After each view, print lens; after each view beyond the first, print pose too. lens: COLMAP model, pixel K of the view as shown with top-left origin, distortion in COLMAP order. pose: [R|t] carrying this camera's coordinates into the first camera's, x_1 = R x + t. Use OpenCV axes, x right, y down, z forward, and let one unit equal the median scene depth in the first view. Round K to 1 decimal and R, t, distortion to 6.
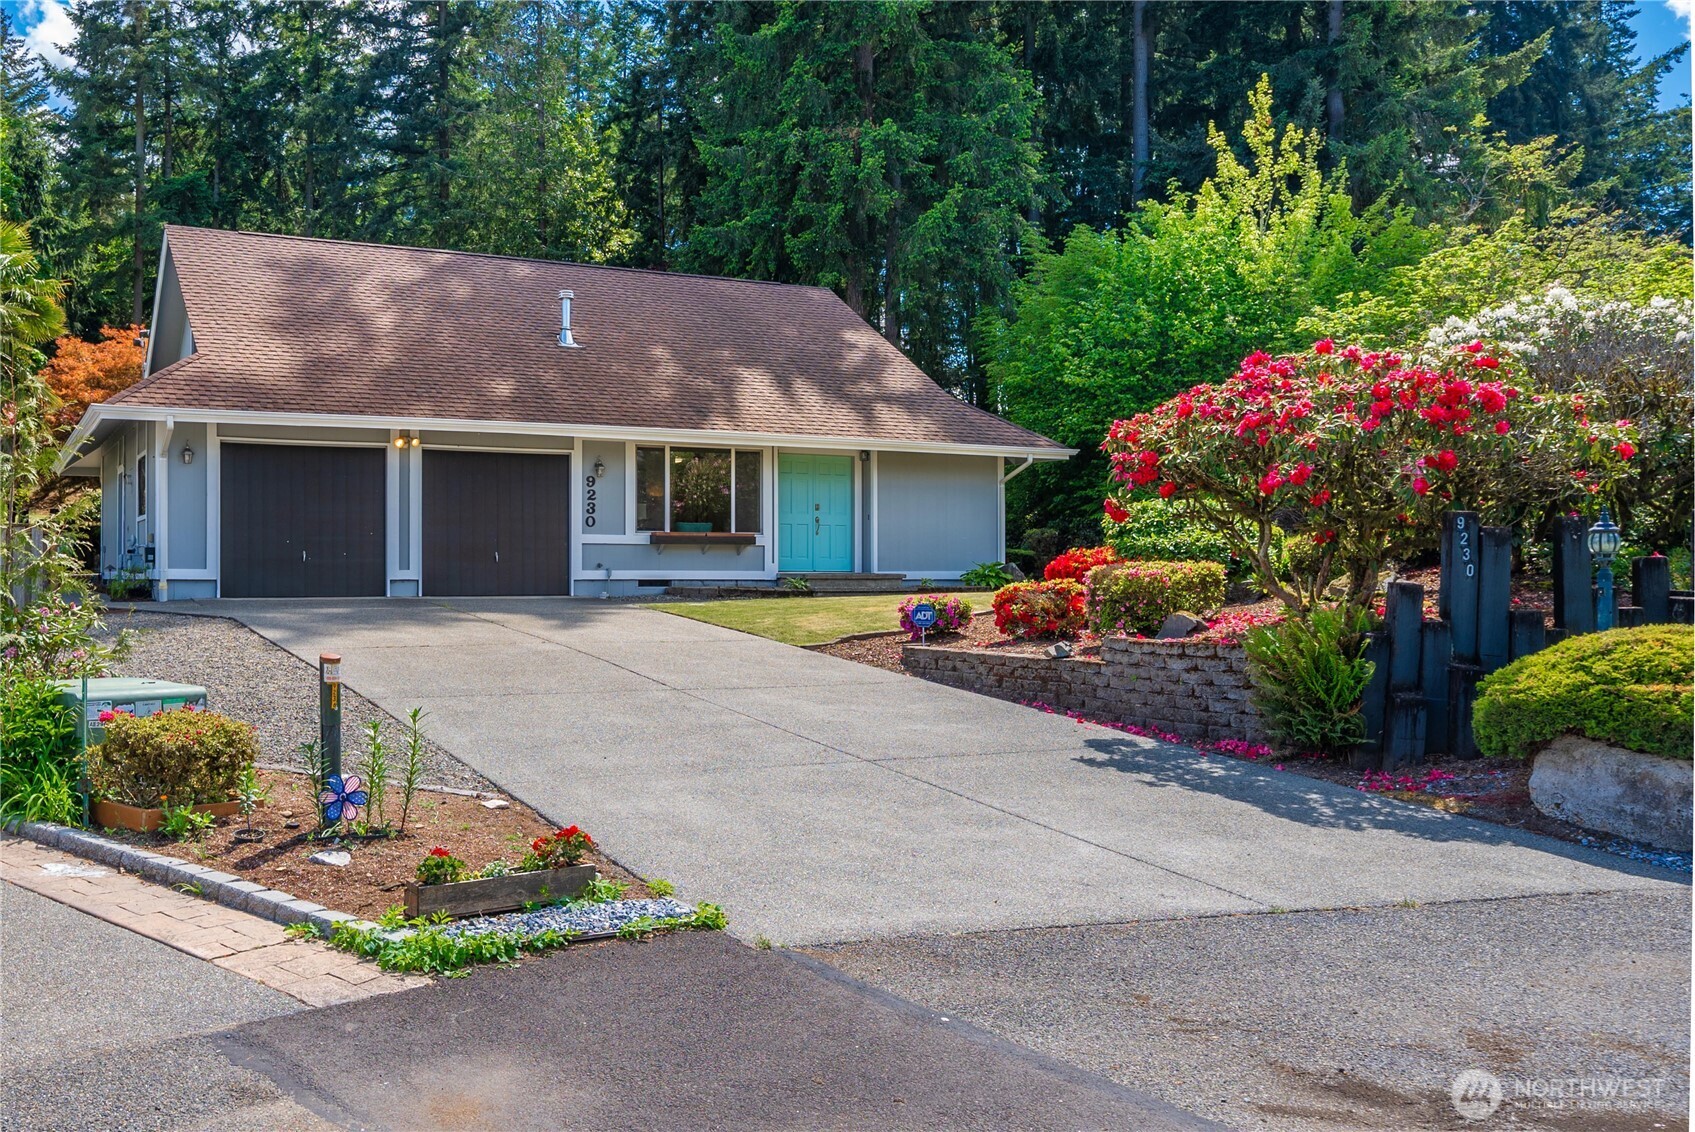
lens RADIAL K [[1168.2, 0, 846.7], [0, 1168.2, 563.2], [0, 0, 1]] dist [-0.005454, -0.002727]
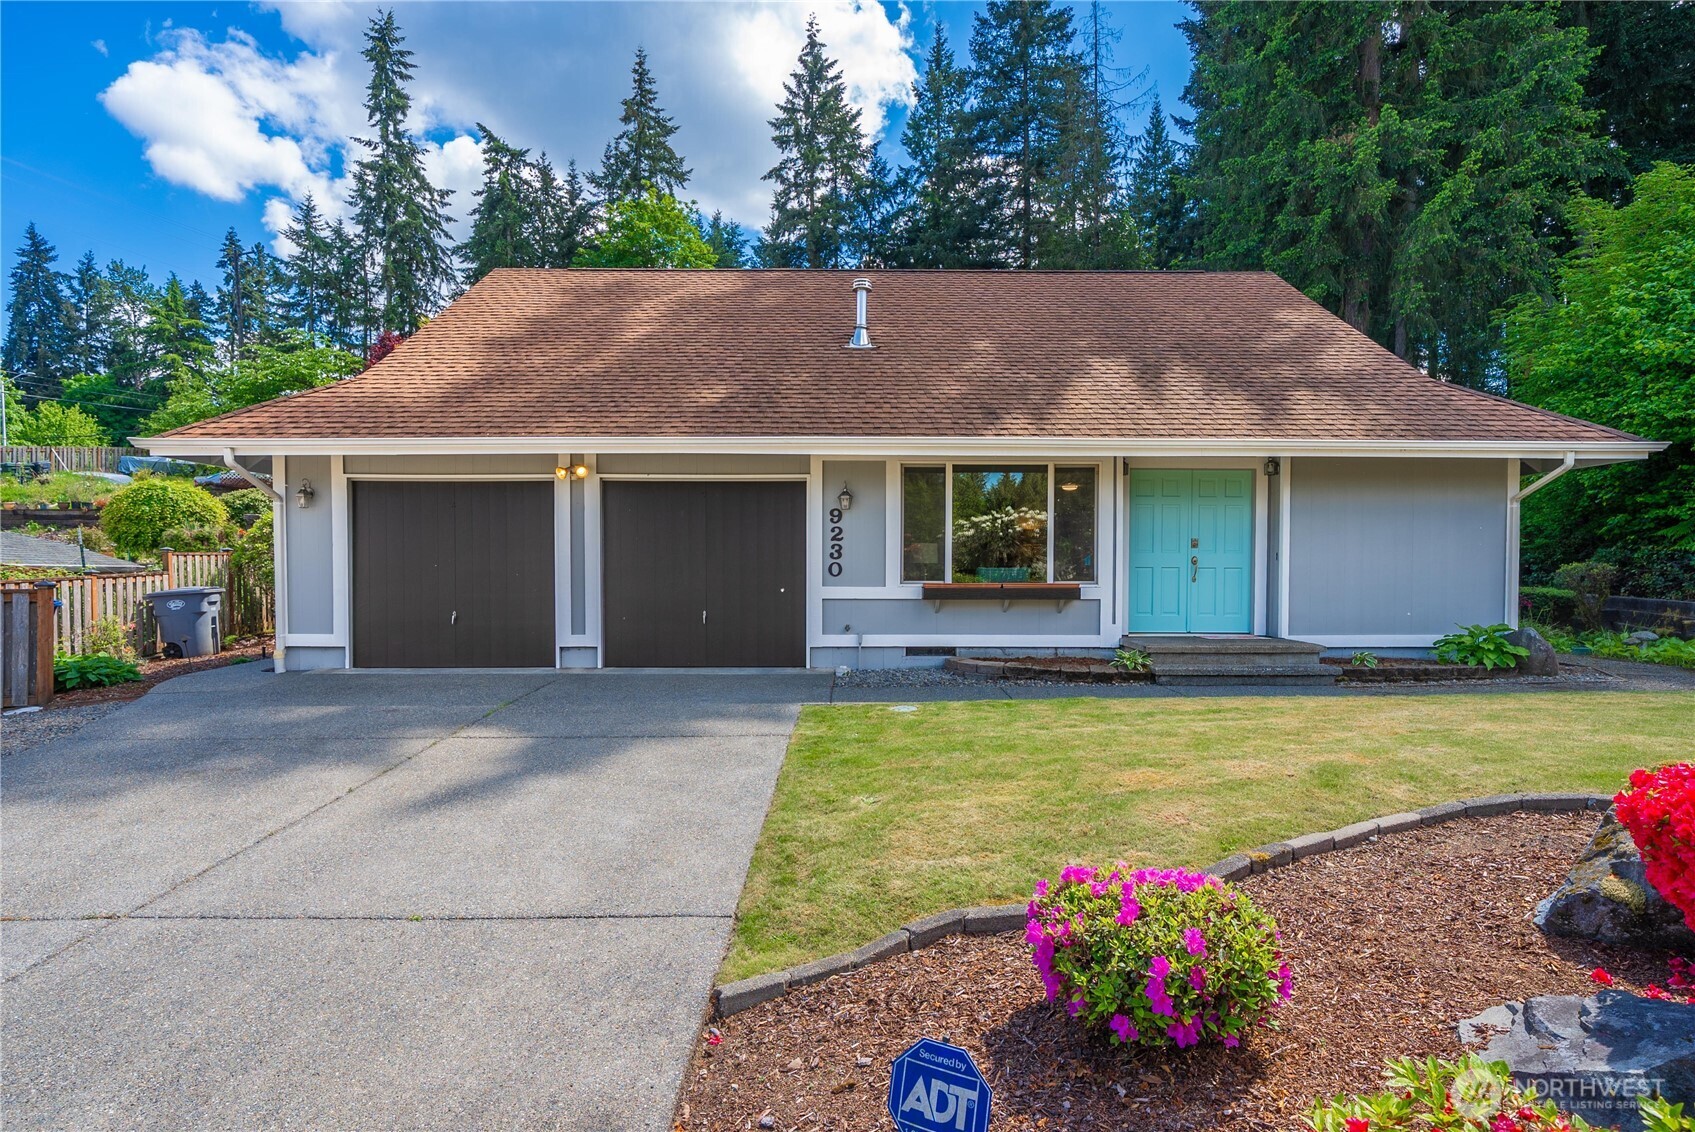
lens RADIAL K [[894.7, 0, 884.6], [0, 894.7, 596.2], [0, 0, 1]] dist [0.002808, -0.000359]
pose [[0.879269, 0.018547, -0.475964, 0.073276], [-0.007304, 0.999649, 0.025461, -0.029876], [0.476269, -0.018911, 0.879096, 0.458823]]
